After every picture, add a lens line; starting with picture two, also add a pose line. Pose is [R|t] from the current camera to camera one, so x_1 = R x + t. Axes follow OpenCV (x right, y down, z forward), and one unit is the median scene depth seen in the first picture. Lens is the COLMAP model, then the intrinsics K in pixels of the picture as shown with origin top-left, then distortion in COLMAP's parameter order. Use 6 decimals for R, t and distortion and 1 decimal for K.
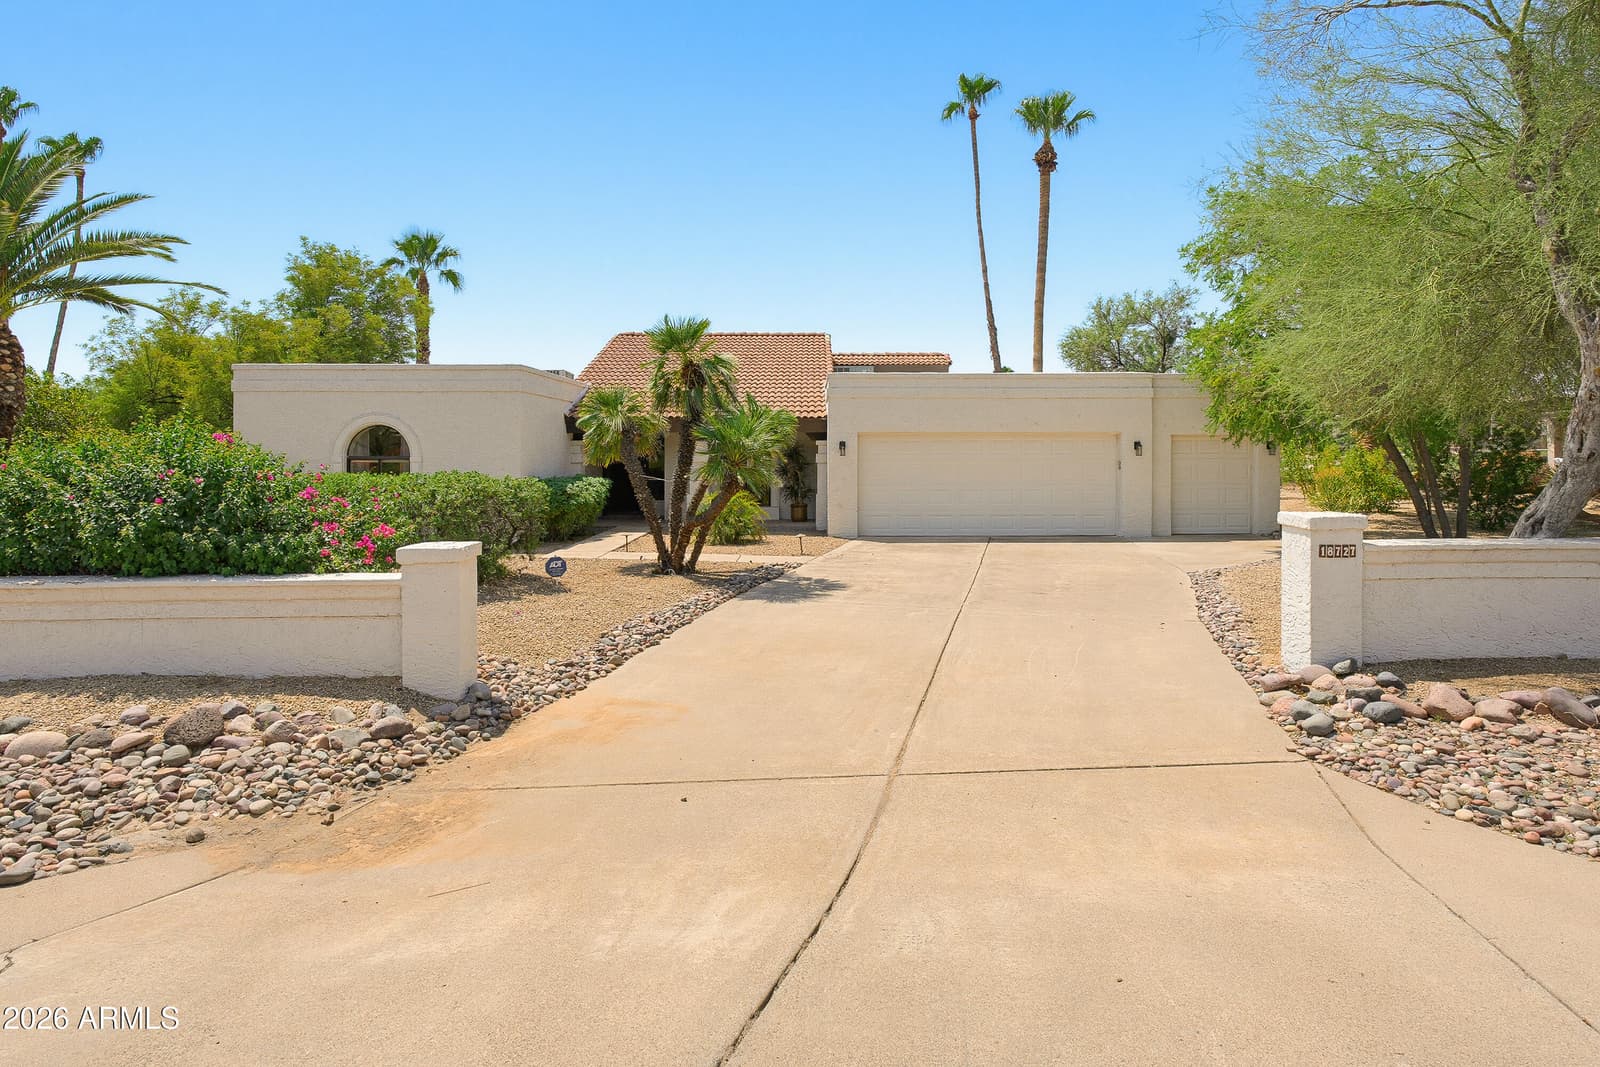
lens RADIAL K [[886.4, 0, 800.3], [0, 886.4, 540.3], [0, 0, 1]] dist [0.007356, -0.002999]
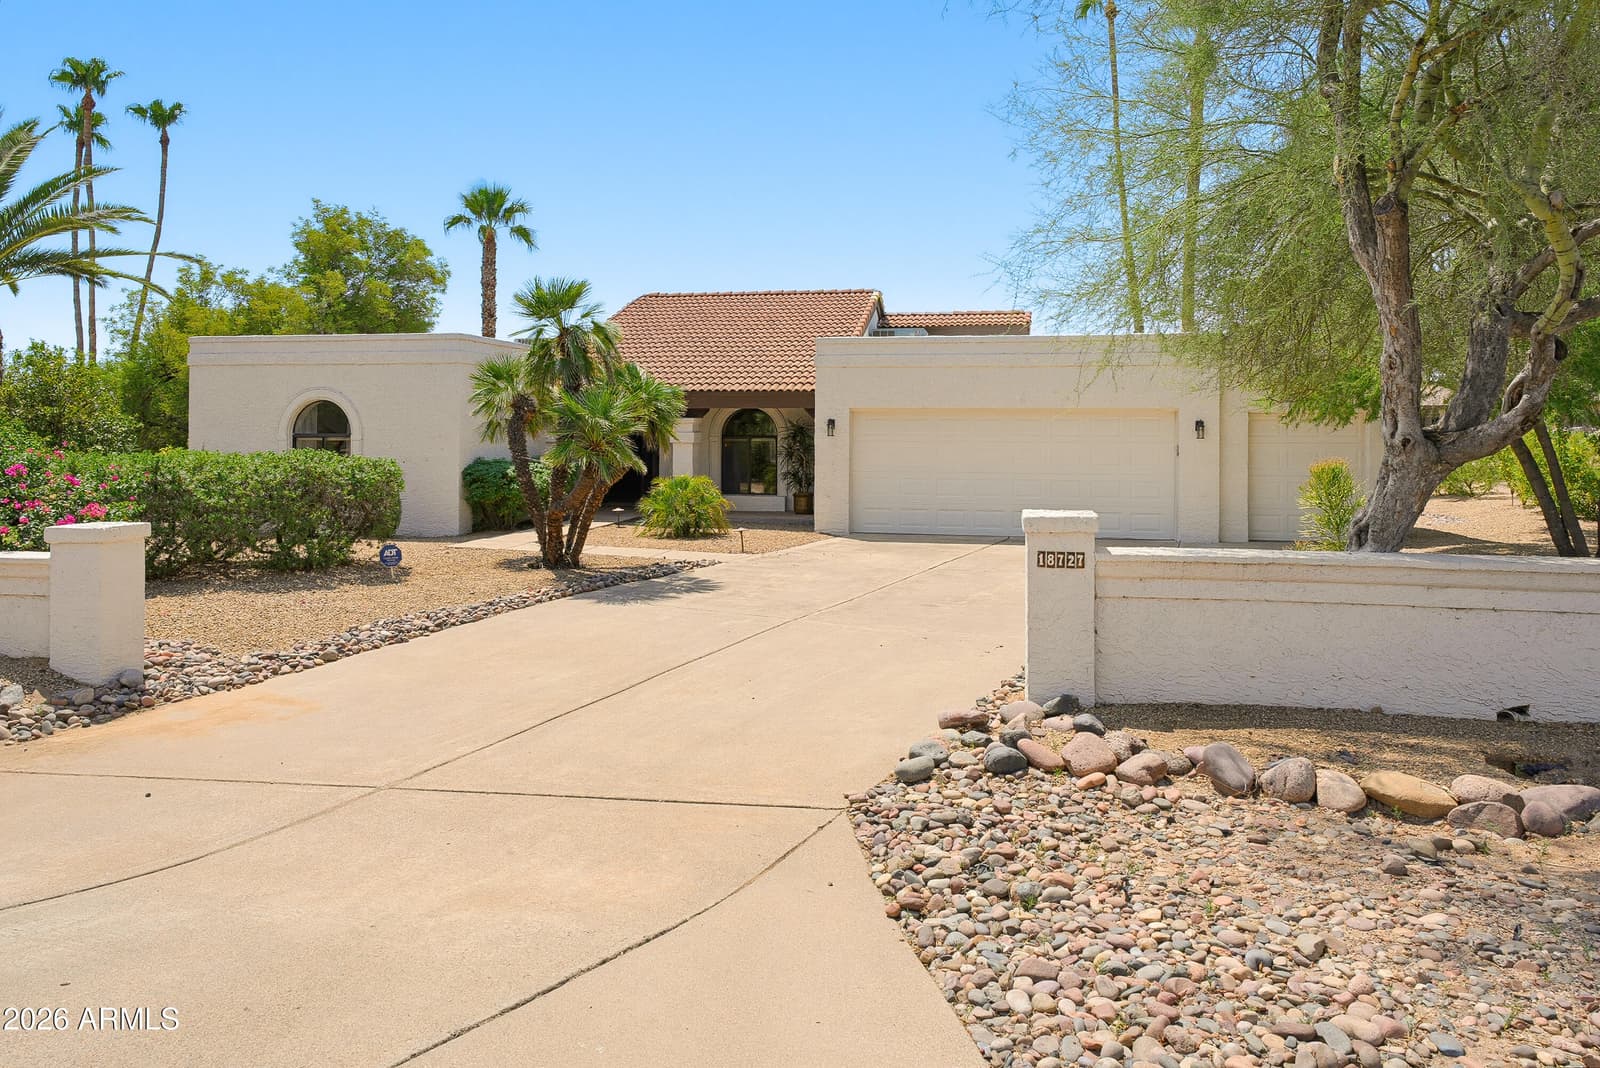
lens RADIAL K [[1071.9, 0, 799.6], [0, 1071.9, 524.9], [0, 0, 1]] dist [0.020540, -0.018172]
pose [[0.977330, 0.023633, -0.210401, 0.233784], [-0.026092, 0.999620, -0.008917, -0.001837], [0.210110, 0.014204, 0.977575, 0.003609]]
